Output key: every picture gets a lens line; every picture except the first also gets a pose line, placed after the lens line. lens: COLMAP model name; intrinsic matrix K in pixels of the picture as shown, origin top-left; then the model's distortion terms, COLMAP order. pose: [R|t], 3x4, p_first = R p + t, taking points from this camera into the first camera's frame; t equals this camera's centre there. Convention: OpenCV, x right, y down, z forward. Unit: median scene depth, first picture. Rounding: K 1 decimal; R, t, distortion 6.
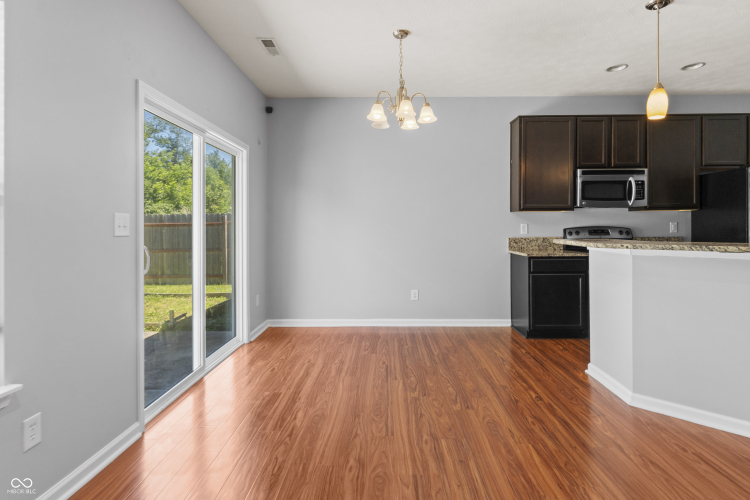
lens RADIAL K [[402.8, 0, 380.3], [0, 402.8, 240.2], [0, 0, 1]] dist [0.025228, -0.000317]
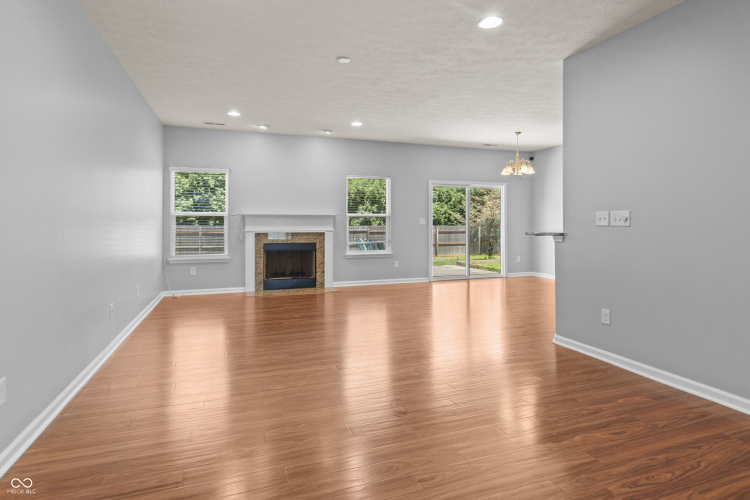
lens RADIAL K [[403.1, 0, 378.6], [0, 403.1, 219.6], [0, 0, 1]] dist [-0.003387, -0.000273]
pose [[0.353263, -0.001765, -0.935522, 1.426609], [-0.030682, 0.999438, -0.013471, 0.003953], [0.935021, 0.033463, 0.353010, -0.350420]]
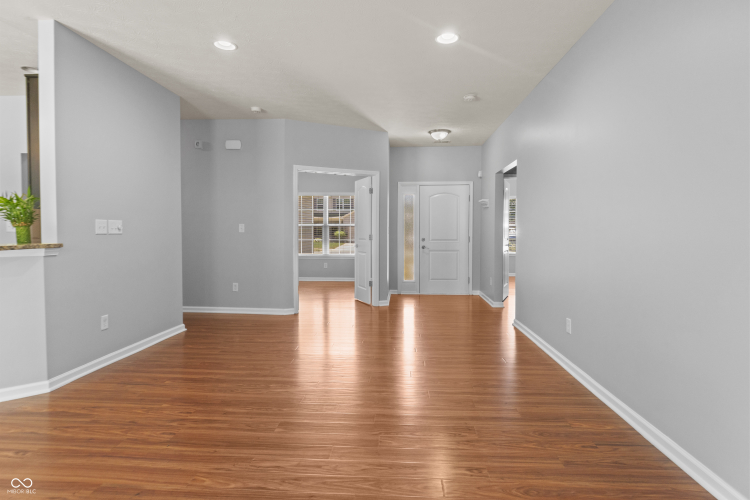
lens RADIAL K [[400.9, 0, 376.0], [0, 400.9, 245.1], [0, 0, 1]] dist [0.003667, -0.000368]
pose [[0.053183, -0.025003, 0.998272, 0.000003], [0.024978, 0.999407, 0.023701, 0.008661], [-0.998272, 0.023674, 0.053776, -0.239486]]
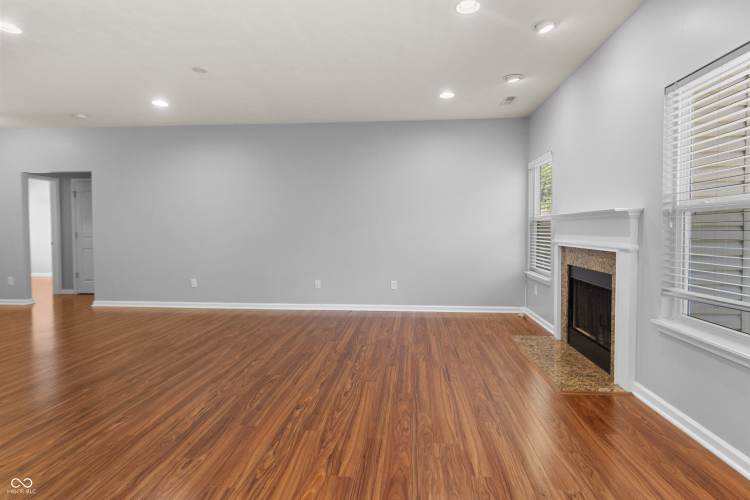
lens RADIAL K [[402.8, 0, 380.3], [0, 402.8, 240.2], [0, 0, 1]] dist [0.025228, -0.000317]
pose [[-0.997814, 0.010153, 0.065308, 0.049655], [0.013741, 0.998406, 0.054734, -0.025959], [-0.064648, 0.055512, -0.996363, 0.846150]]
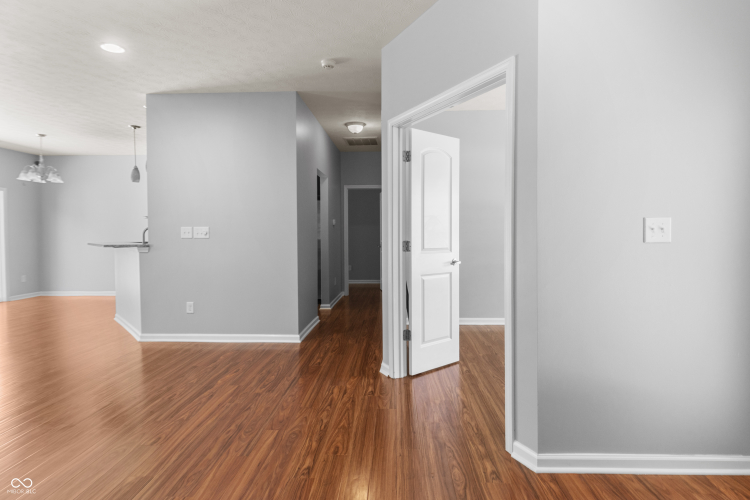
lens RADIAL K [[400.9, 0, 376.0], [0, 400.9, 245.1], [0, 0, 1]] dist [0.003667, -0.000368]
pose [[0.999605, 0.004117, -0.027788, 1.346926], [-0.004291, 0.999972, -0.006207, 0.014460], [0.027762, 0.006324, 0.999595, -0.682568]]
